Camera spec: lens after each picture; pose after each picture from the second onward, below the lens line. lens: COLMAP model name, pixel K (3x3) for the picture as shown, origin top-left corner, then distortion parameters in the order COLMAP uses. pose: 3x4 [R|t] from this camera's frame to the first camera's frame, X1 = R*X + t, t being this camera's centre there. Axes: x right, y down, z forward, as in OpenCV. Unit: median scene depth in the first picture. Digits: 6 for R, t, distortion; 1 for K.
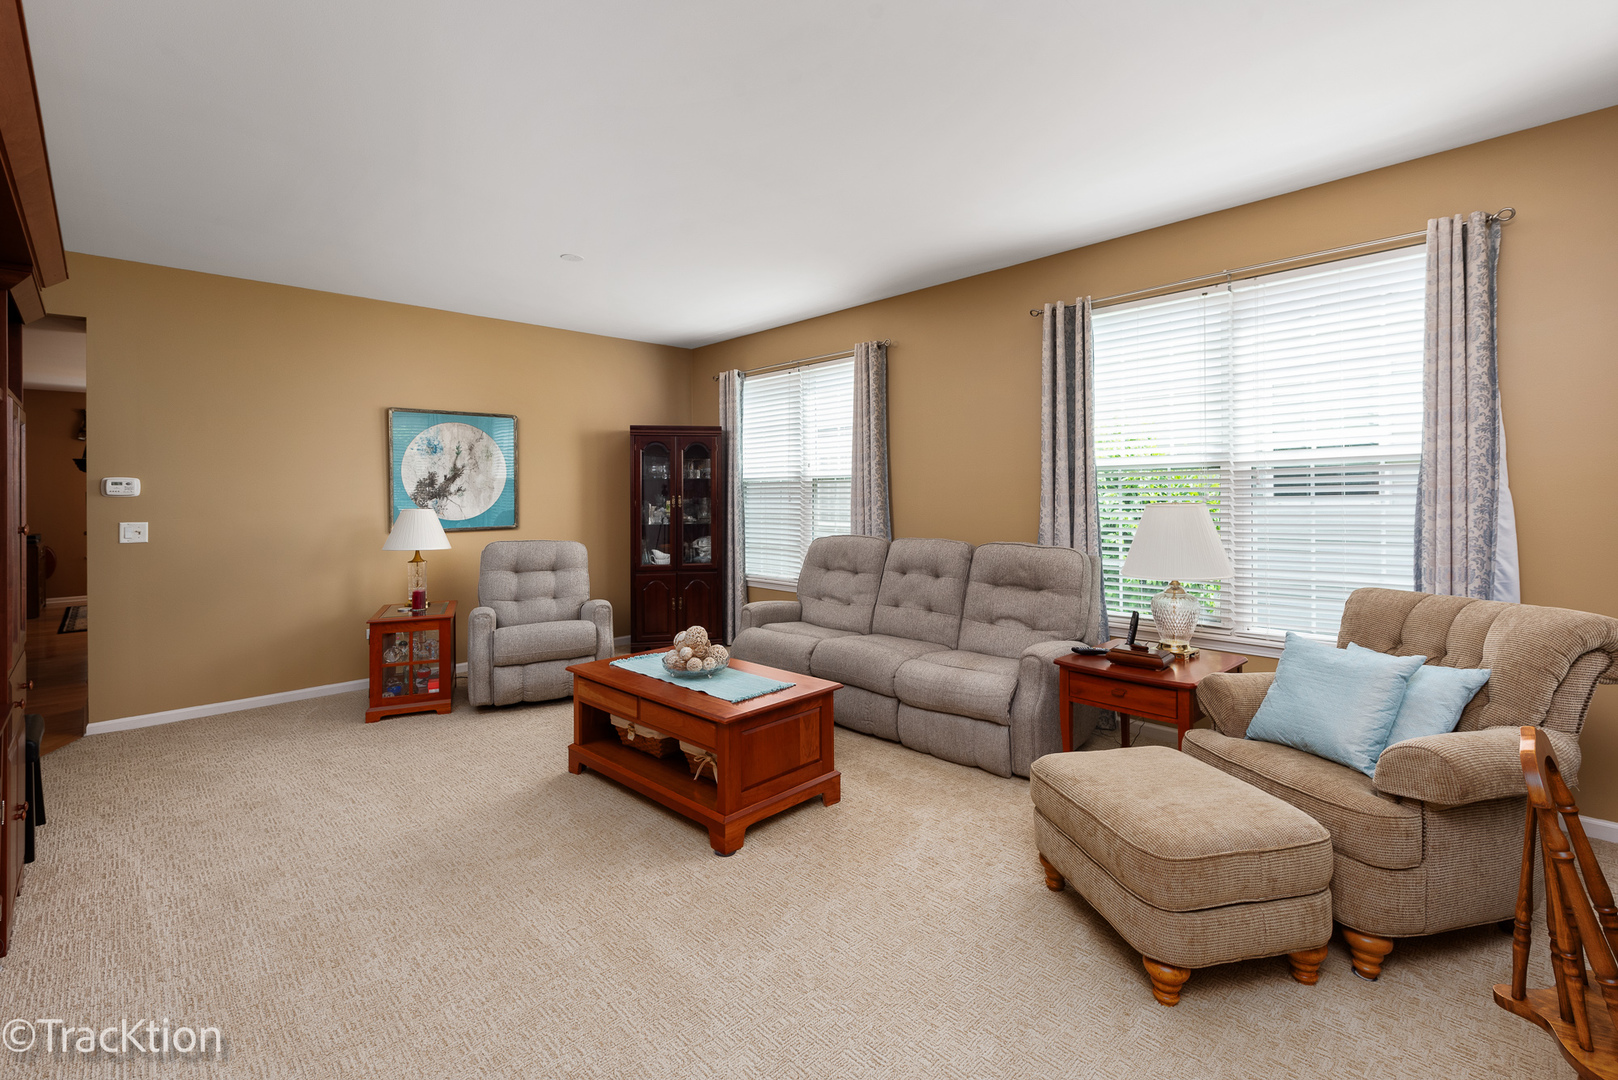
lens RADIAL K [[708.6, 0, 813.8], [0, 708.6, 513.9], [0, 0, 1]] dist [-0.000511, -0.000383]
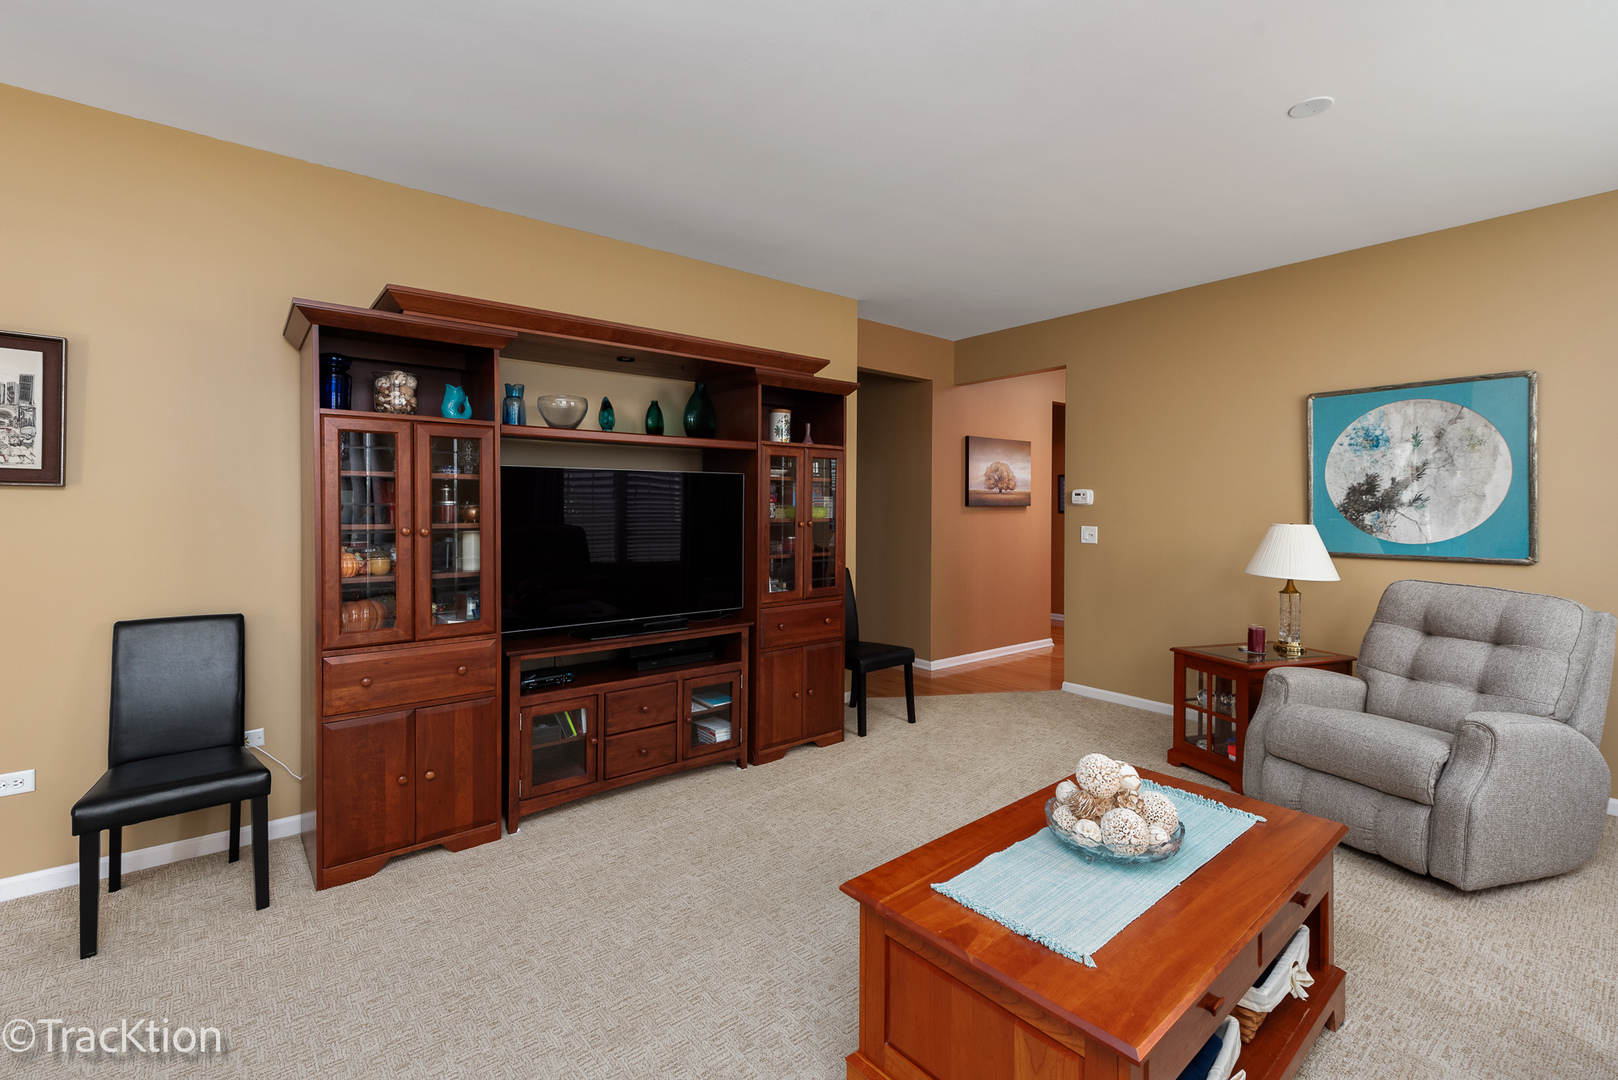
lens RADIAL K [[708.6, 0, 813.8], [0, 708.6, 513.9], [0, 0, 1]] dist [-0.000511, -0.000383]
pose [[-0.091113, 0.016034, -0.995711, 0.288846], [-0.035421, 0.999186, 0.019331, -0.016359], [0.995210, 0.037030, -0.090471, 0.647864]]
